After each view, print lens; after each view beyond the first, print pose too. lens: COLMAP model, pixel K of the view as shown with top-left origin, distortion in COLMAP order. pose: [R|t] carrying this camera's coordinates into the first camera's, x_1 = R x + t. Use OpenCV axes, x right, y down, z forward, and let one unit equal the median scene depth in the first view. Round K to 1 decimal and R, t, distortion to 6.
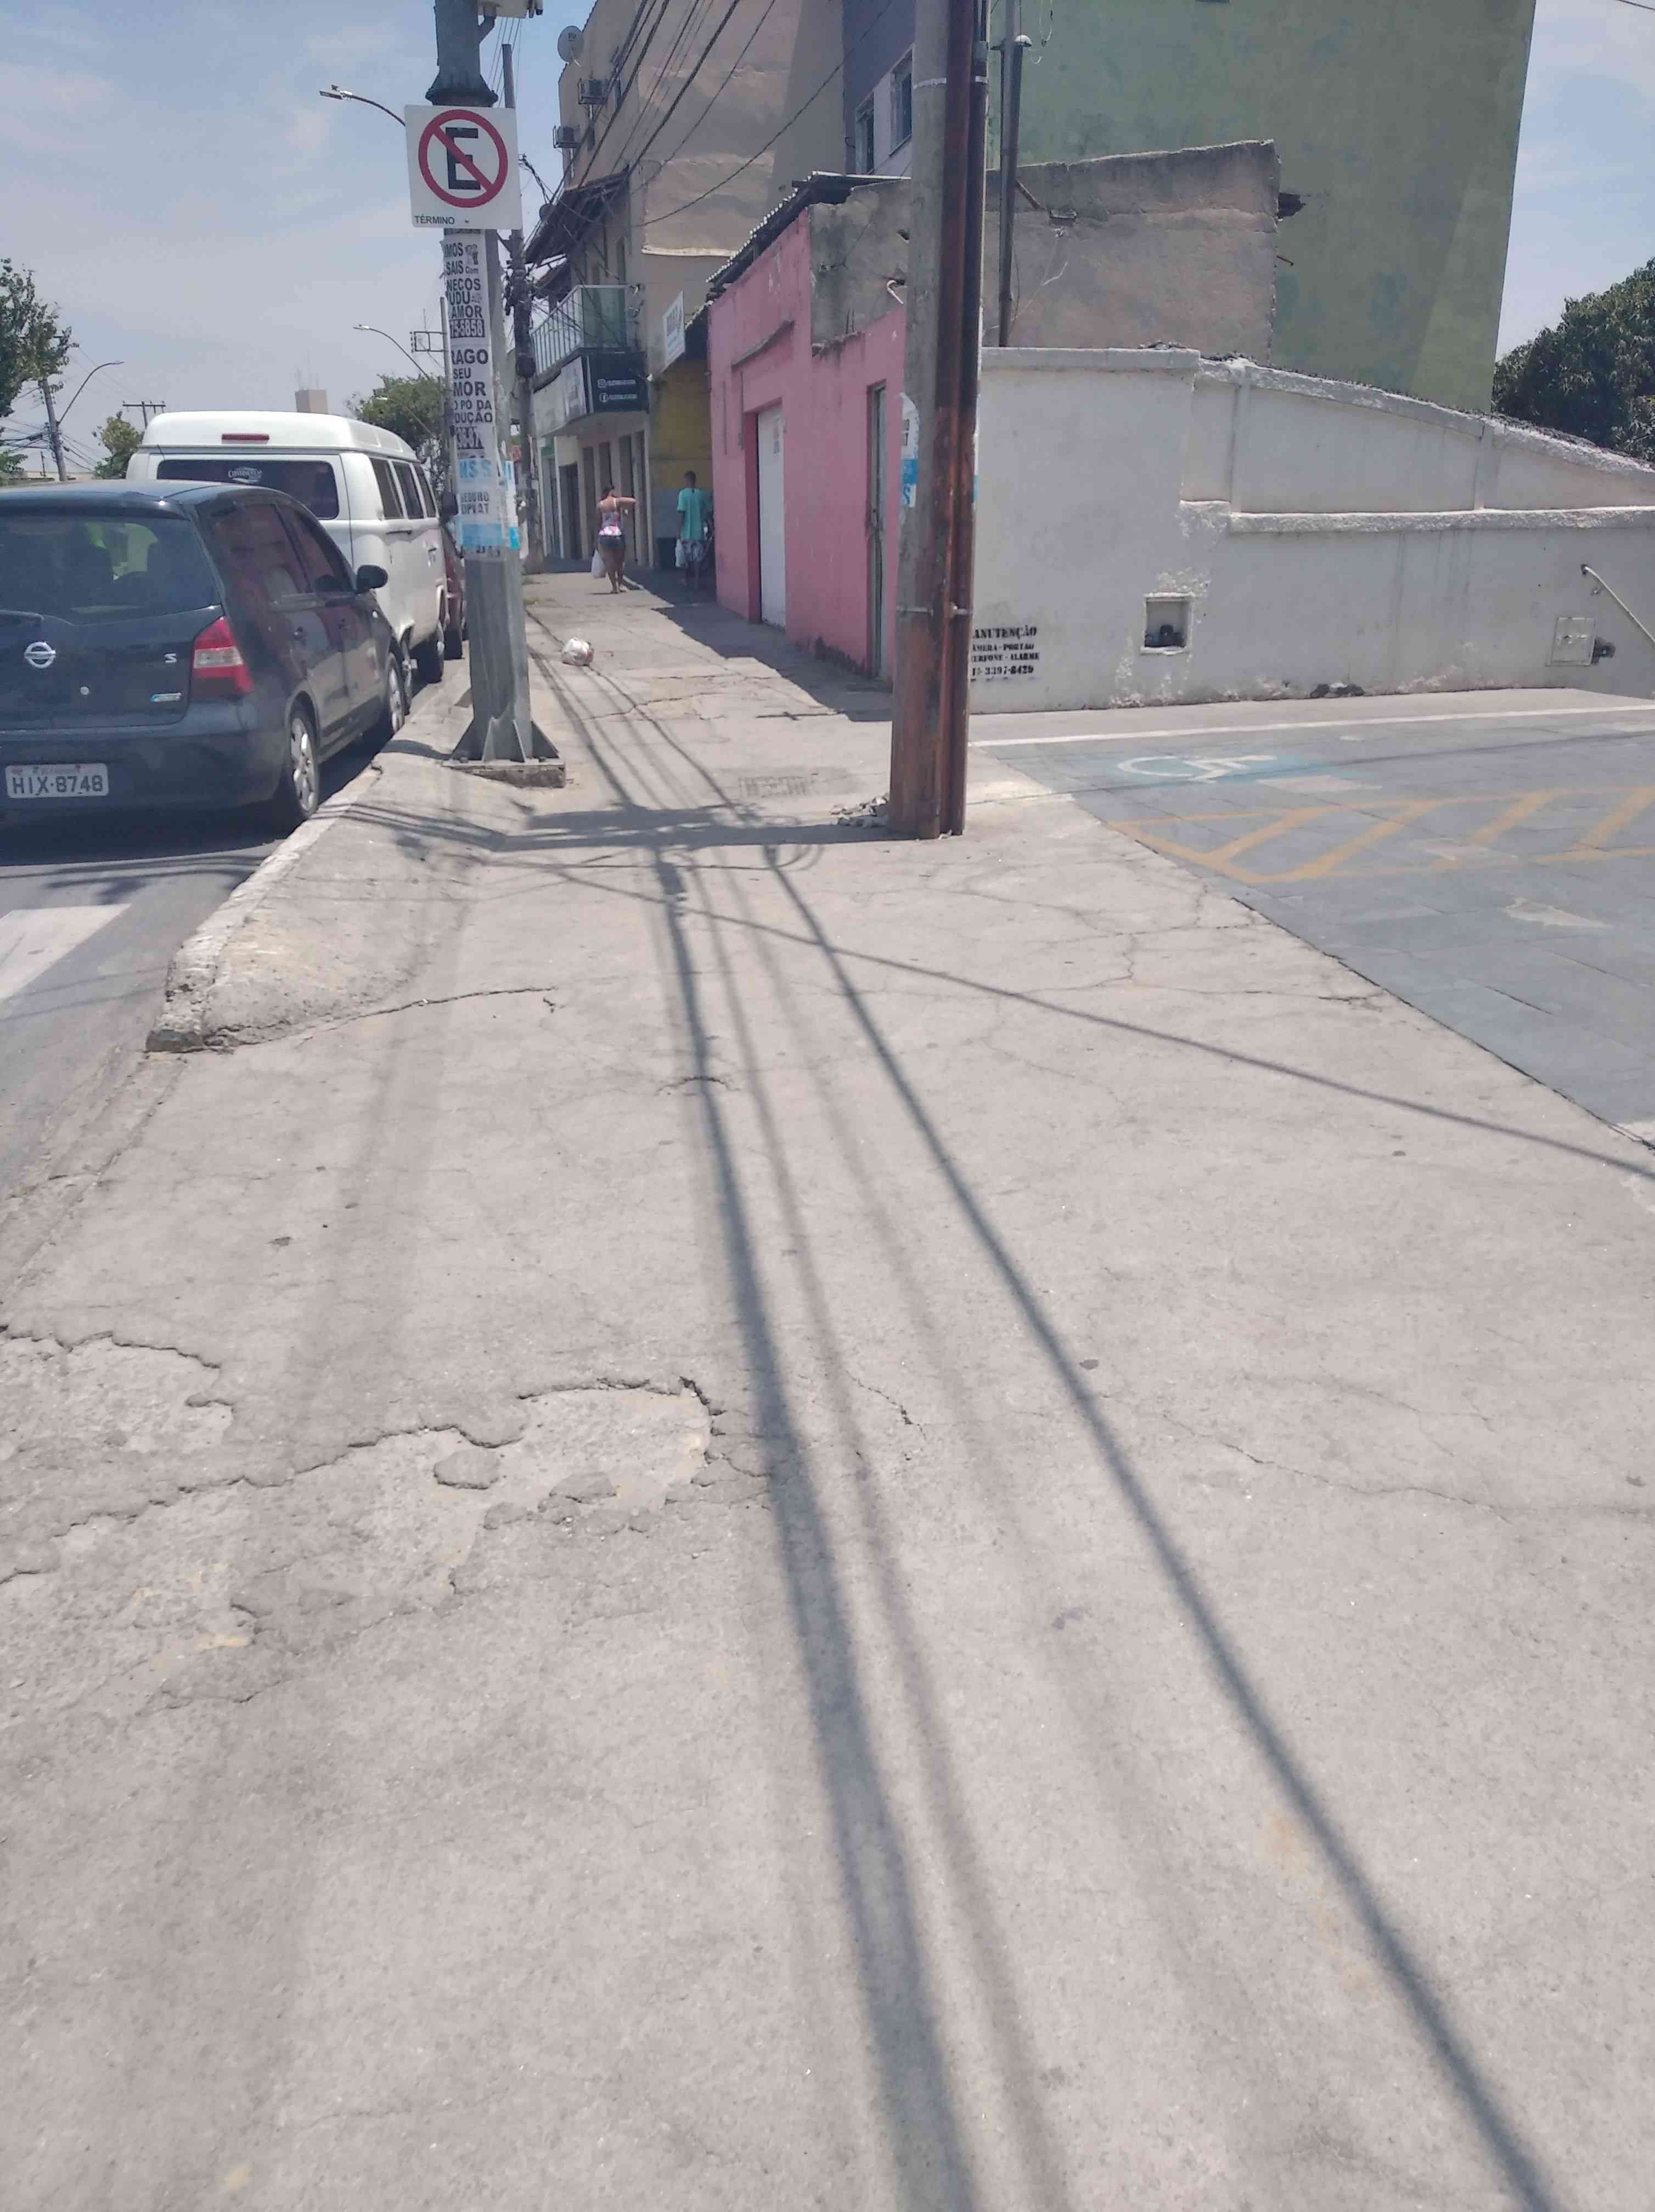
lens RADIAL K [[1707.4, 0, 844.3], [0, 1707.4, 1085.7], [0, 0, 1]] dist [0.040212, -0.060649]
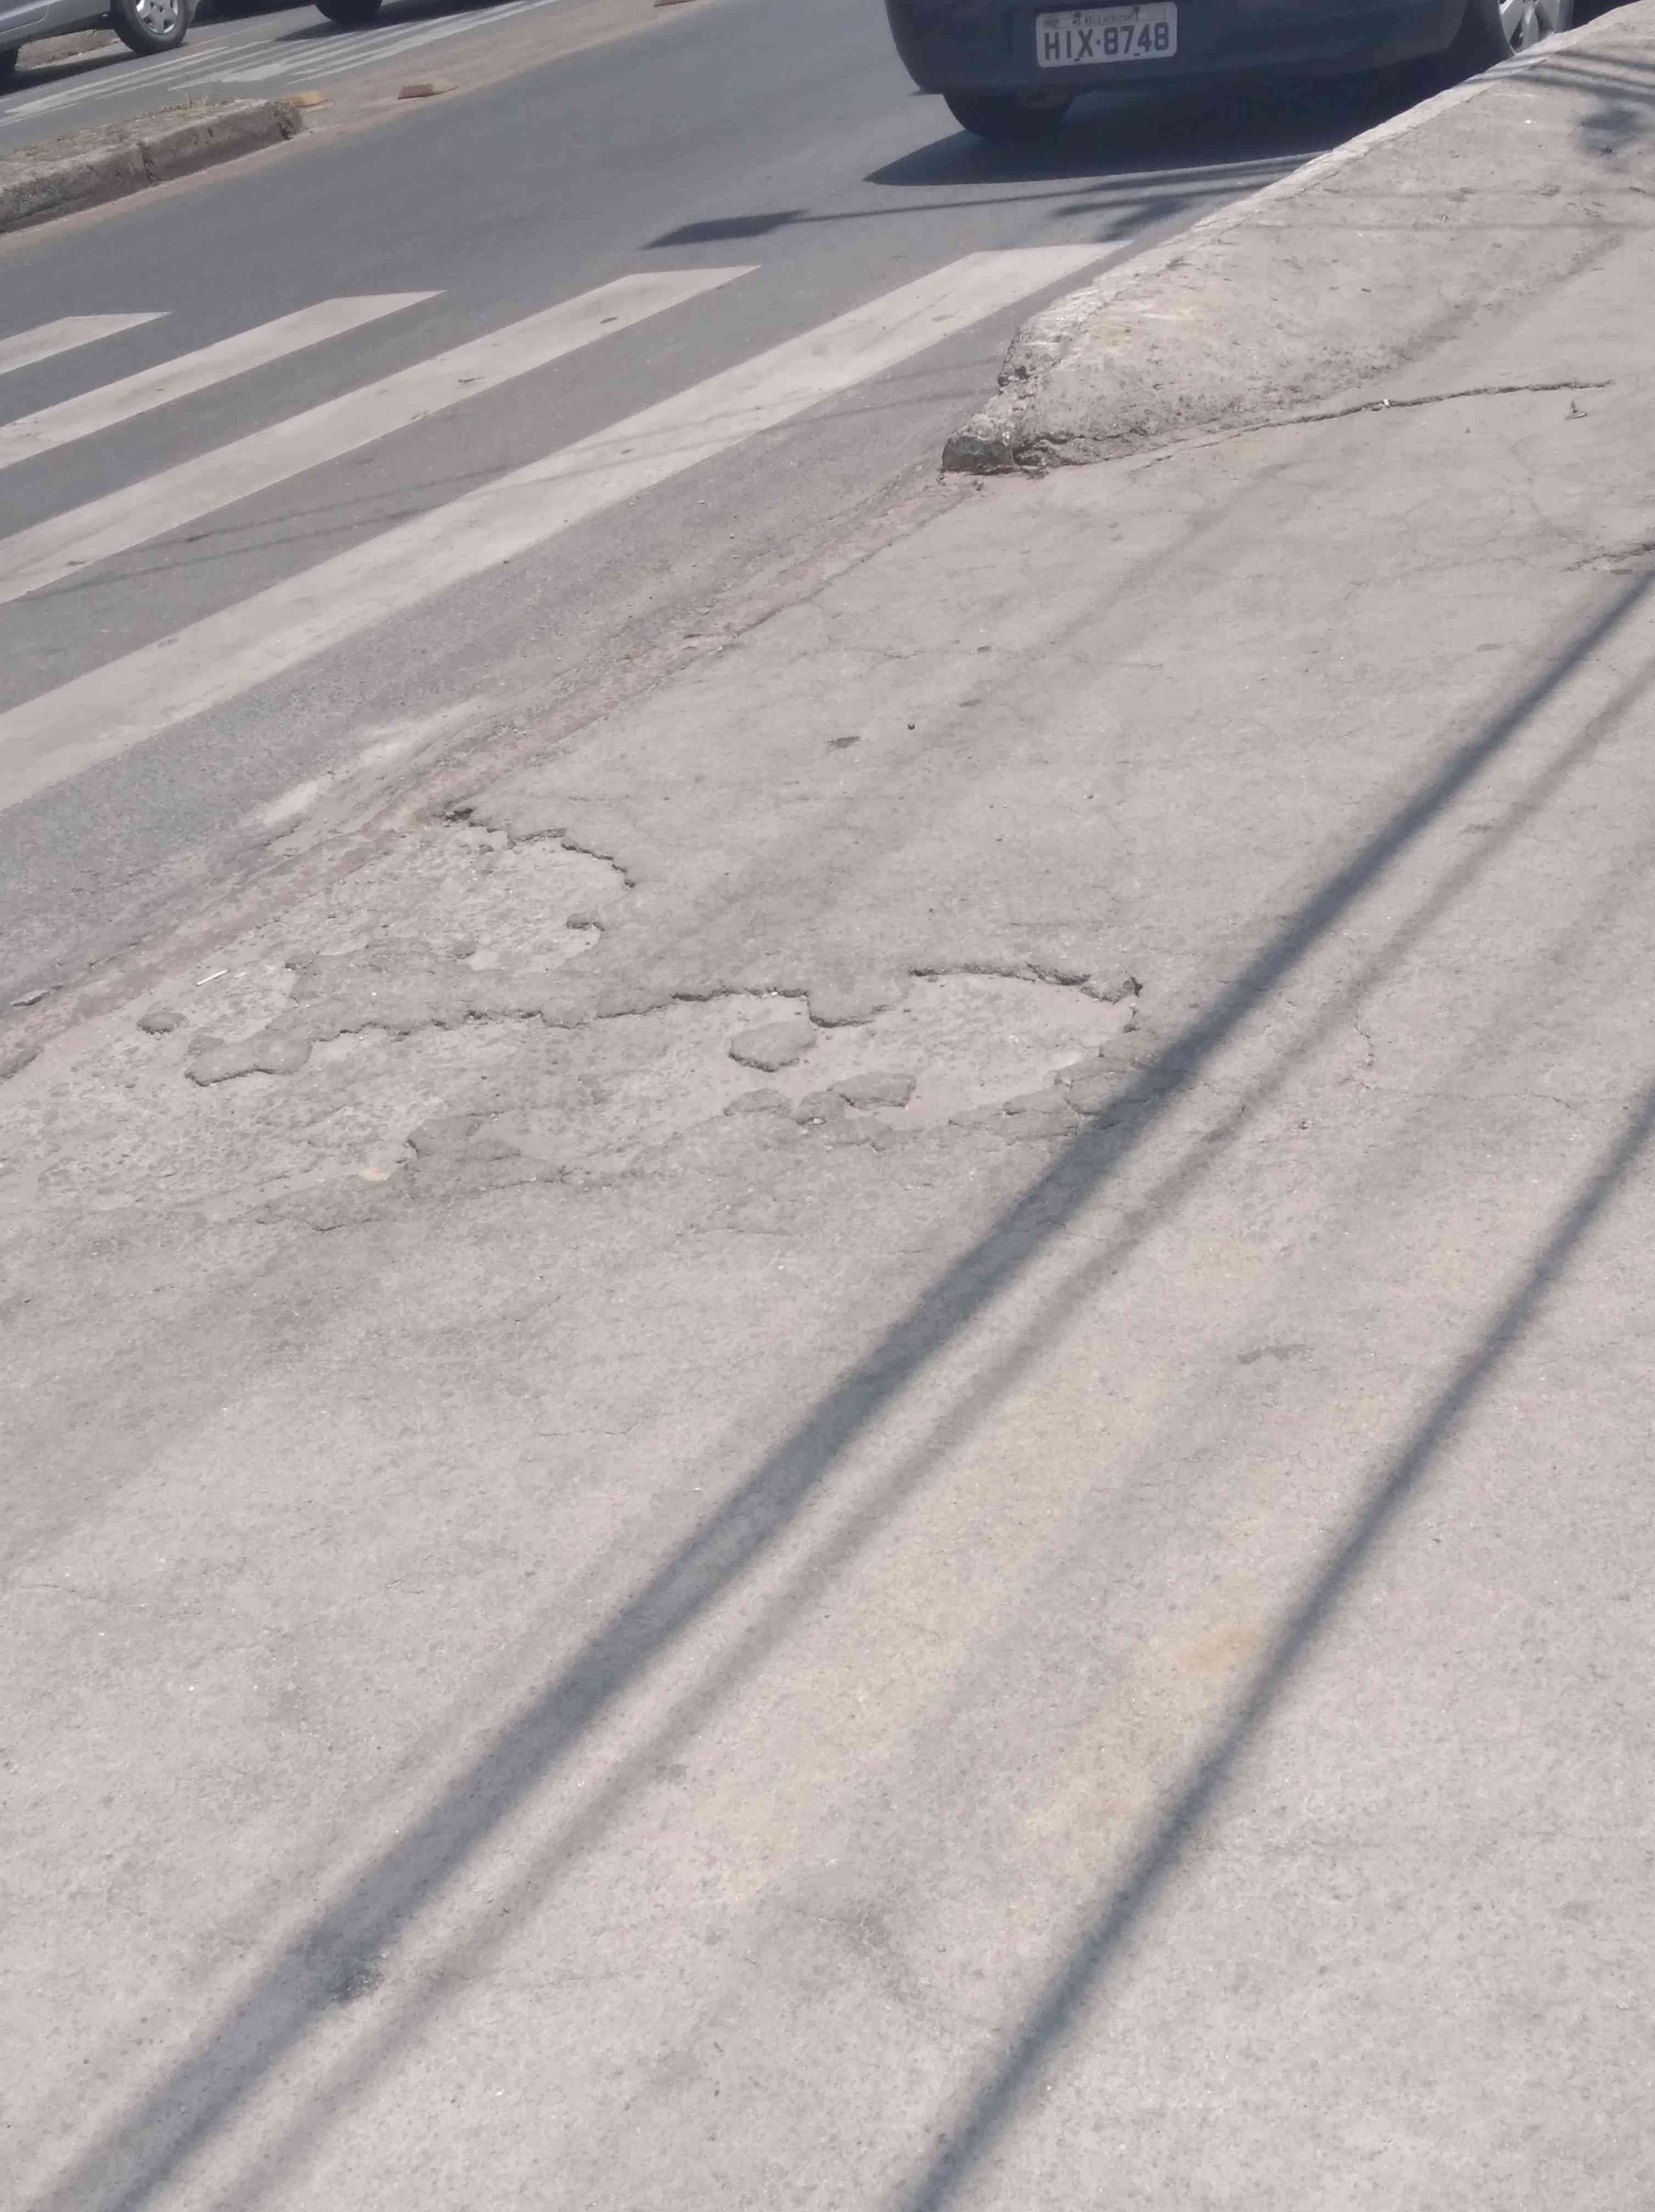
lens RADIAL K [[3237.4, 0, 821.0], [0, 3237.4, 1096.1], [0, 0, 1]] dist [0.067766, 0.000000]
pose [[0.781469, 0.151571, -0.605254, 0.415302], [-0.058709, 0.983604, 0.170517, 0.008125], [0.621176, -0.097720, 0.777555, -0.030175]]
